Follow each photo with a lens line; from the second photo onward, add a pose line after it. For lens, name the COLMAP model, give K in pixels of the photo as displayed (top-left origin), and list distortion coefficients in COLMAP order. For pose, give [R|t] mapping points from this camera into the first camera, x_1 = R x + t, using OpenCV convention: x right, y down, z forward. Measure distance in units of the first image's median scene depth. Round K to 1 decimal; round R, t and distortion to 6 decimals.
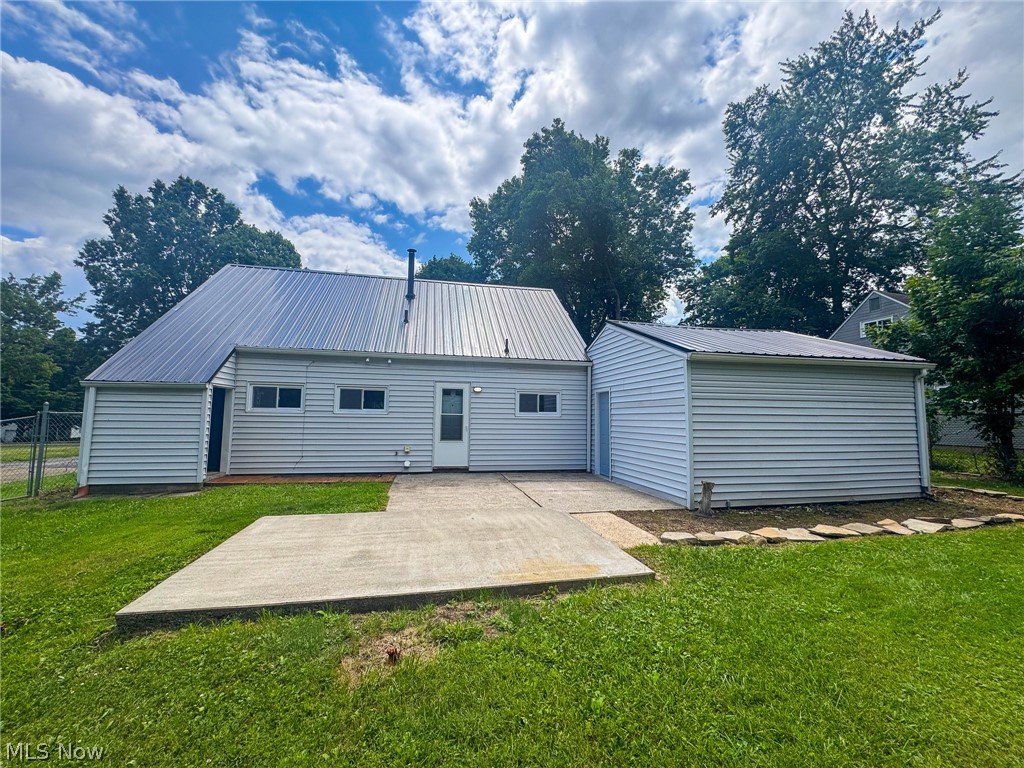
lens RADIAL K [[408.1, 0, 512.0], [0, 408.1, 384.0], [0, 0, 1]] dist [-0.003011, -0.000326]
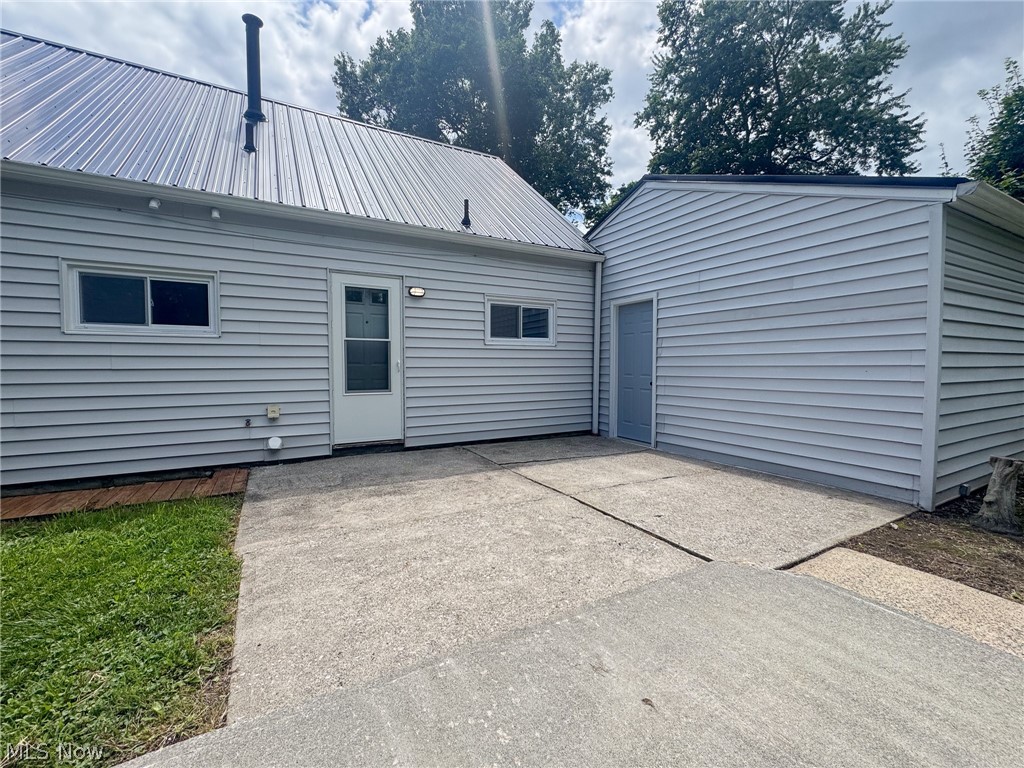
lens RADIAL K [[423.0, 0, 512.0], [0, 423.0, 384.0], [0, 0, 1]] dist [-0.002478, -0.000557]
pose [[0.954851, -0.027625, 0.295798, -0.130053], [-0.010365, 0.991964, 0.126099, 0.059653], [-0.296905, -0.123471, 0.946891, 0.436679]]
